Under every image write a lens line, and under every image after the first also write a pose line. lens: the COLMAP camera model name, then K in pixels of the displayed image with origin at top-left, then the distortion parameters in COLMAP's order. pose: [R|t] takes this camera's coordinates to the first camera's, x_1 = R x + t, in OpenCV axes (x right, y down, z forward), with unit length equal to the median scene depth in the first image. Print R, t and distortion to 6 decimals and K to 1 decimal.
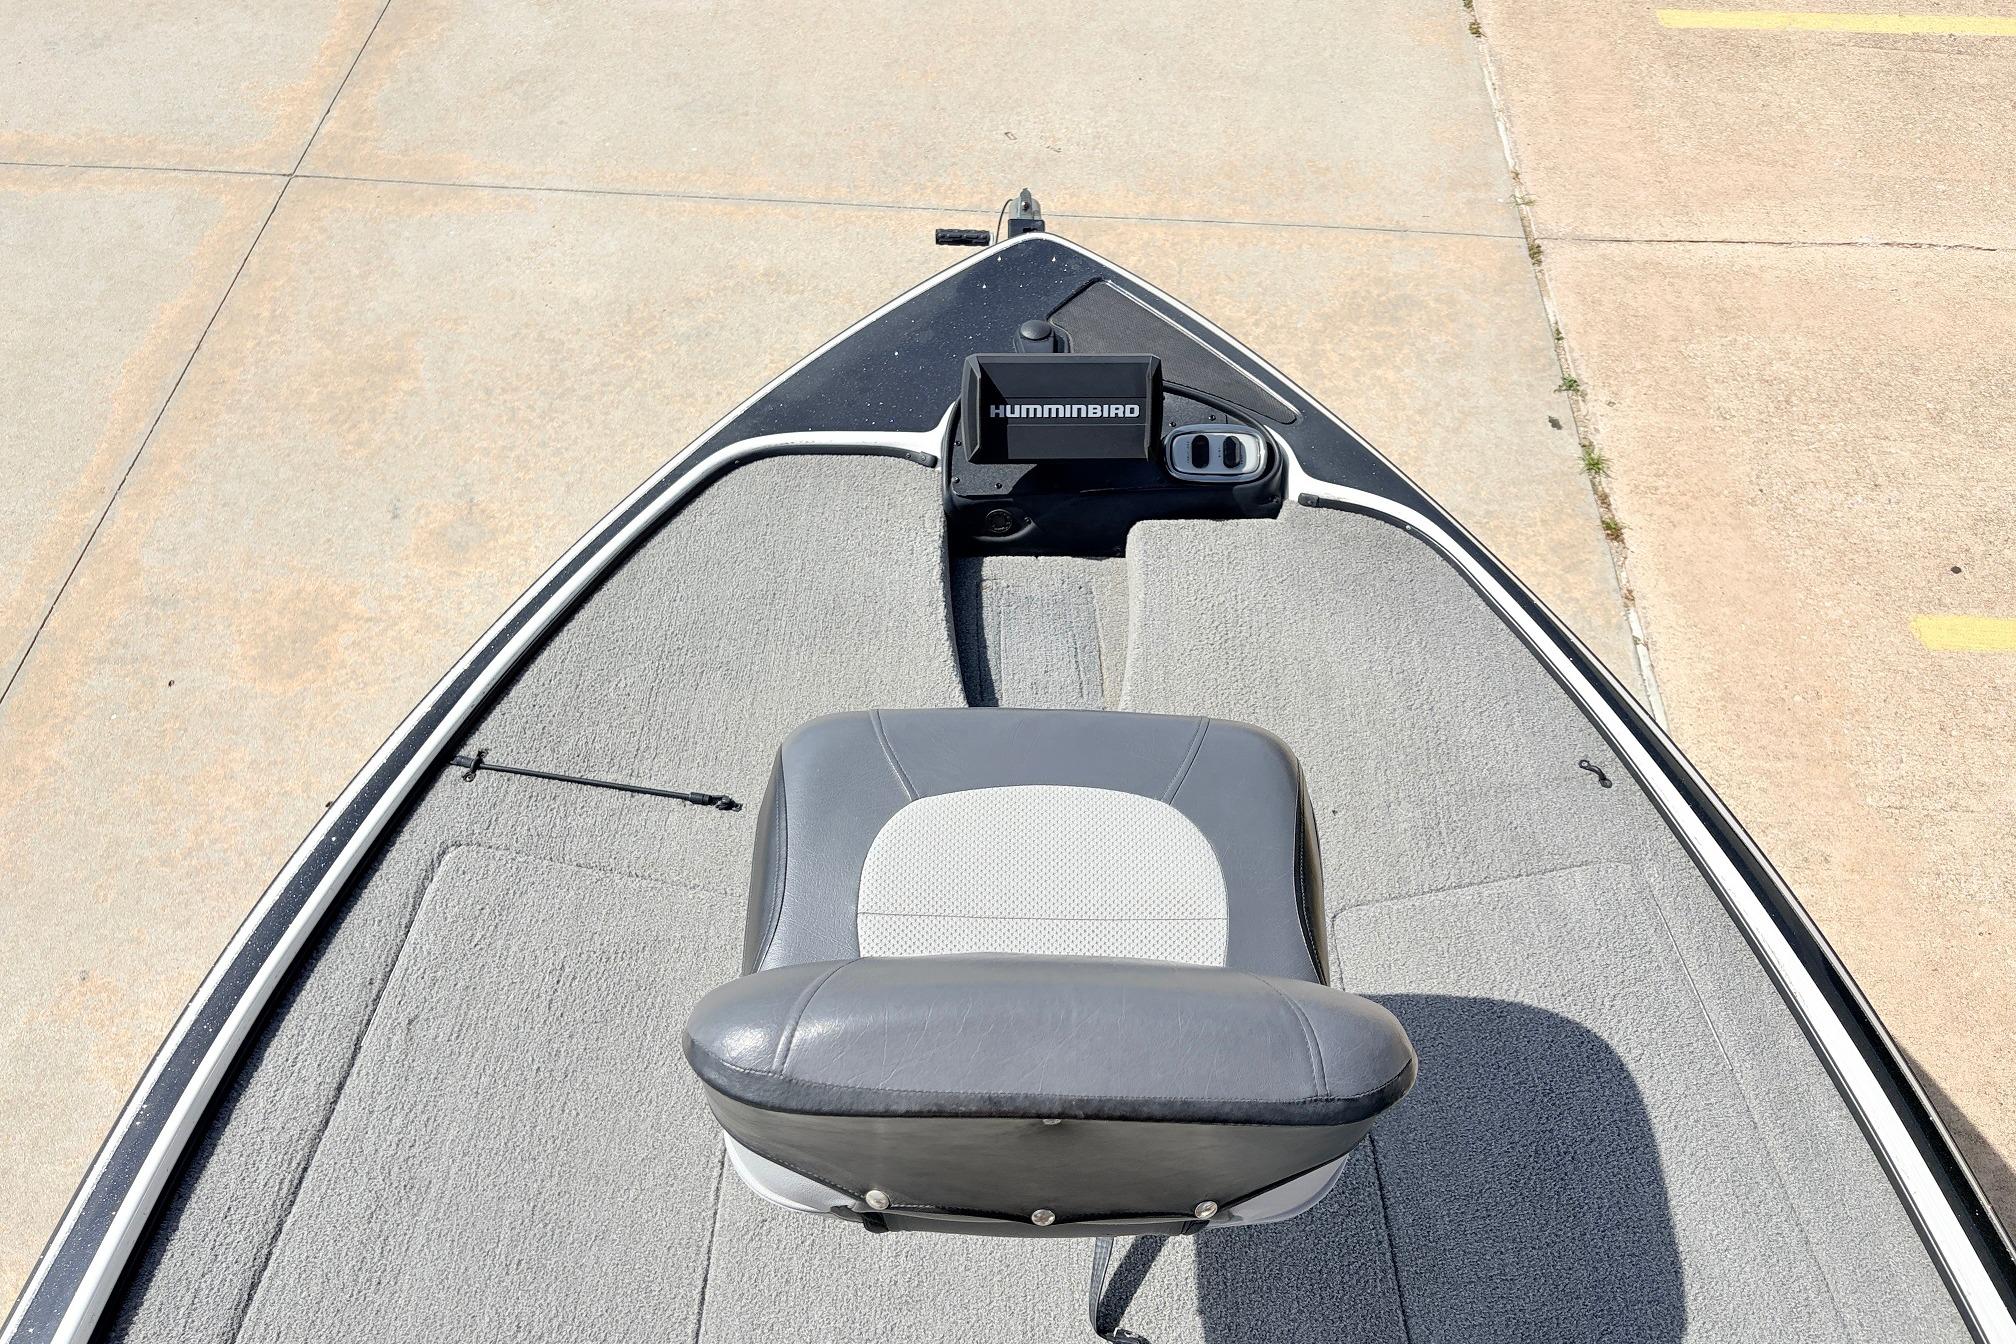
lens RADIAL K [[1522.5, 0, 1016.5], [0, 1522.5, 666.0], [0, 0, 1]] dist [0.044490, -0.045198]
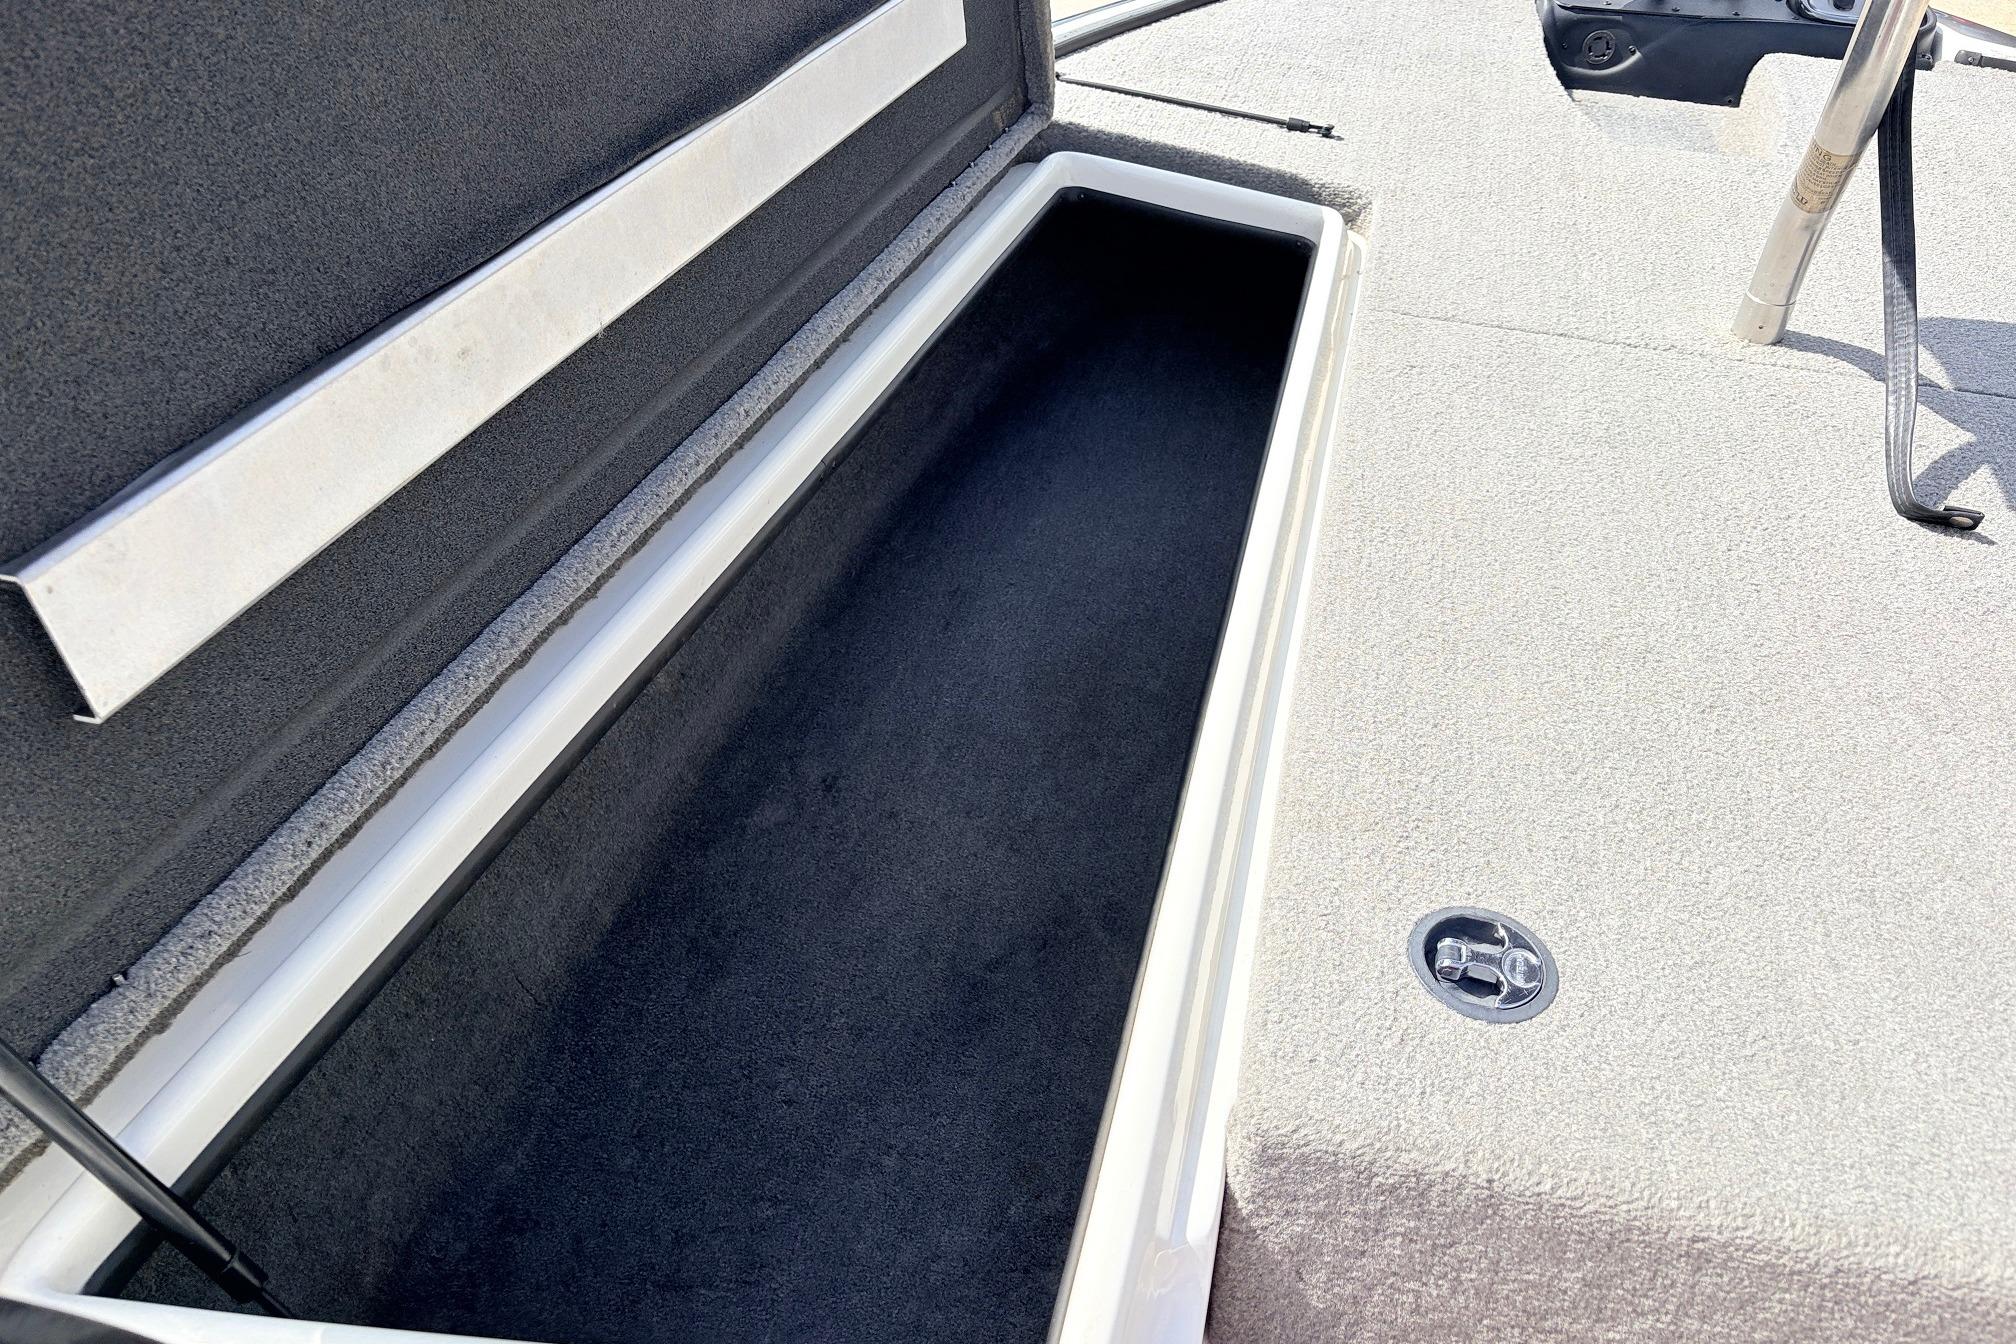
lens RADIAL K [[1522.5, 0, 1000.8], [0, 1522.5, 664.9], [0, 0, 1]] dist [0.044490, -0.045198]
pose [[0.976028, 0.153849, -0.153947, -0.087020], [-0.185245, 0.958542, -0.216522, 0.279582], [0.114253, 0.239850, 0.964063, 0.088592]]
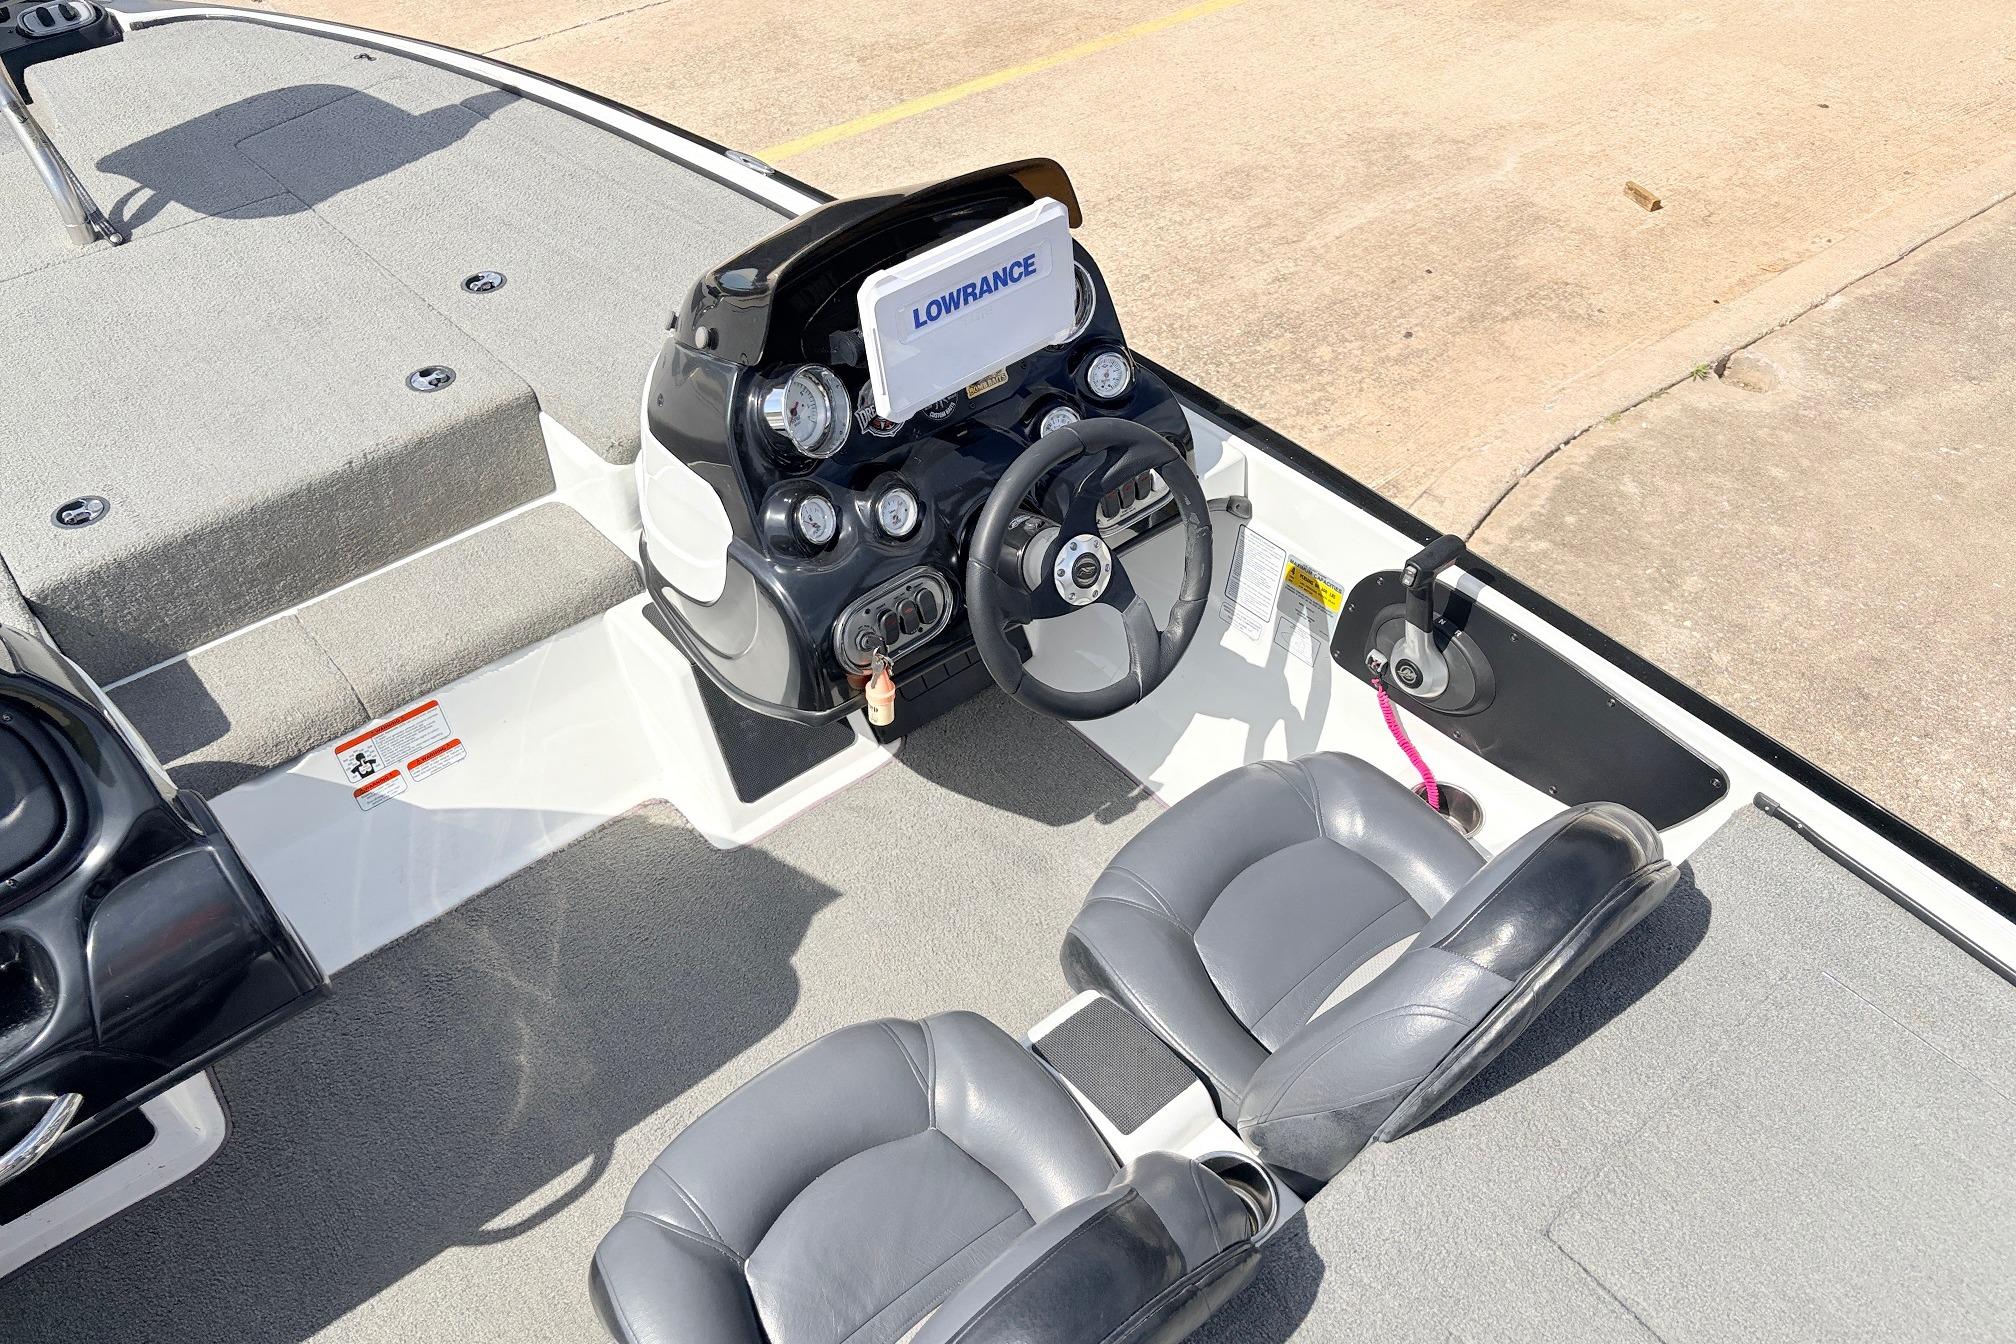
lens RADIAL K [[1522.5, 0, 994.7], [0, 1522.5, 676.6], [0, 0, 1]] dist [0.044490, -0.045198]
pose [[0.763298, -0.469422, 0.443869, -0.073573], [0.524231, 0.851576, -0.000893, 0.471781], [-0.377569, 0.233371, 0.896091, -0.281915]]
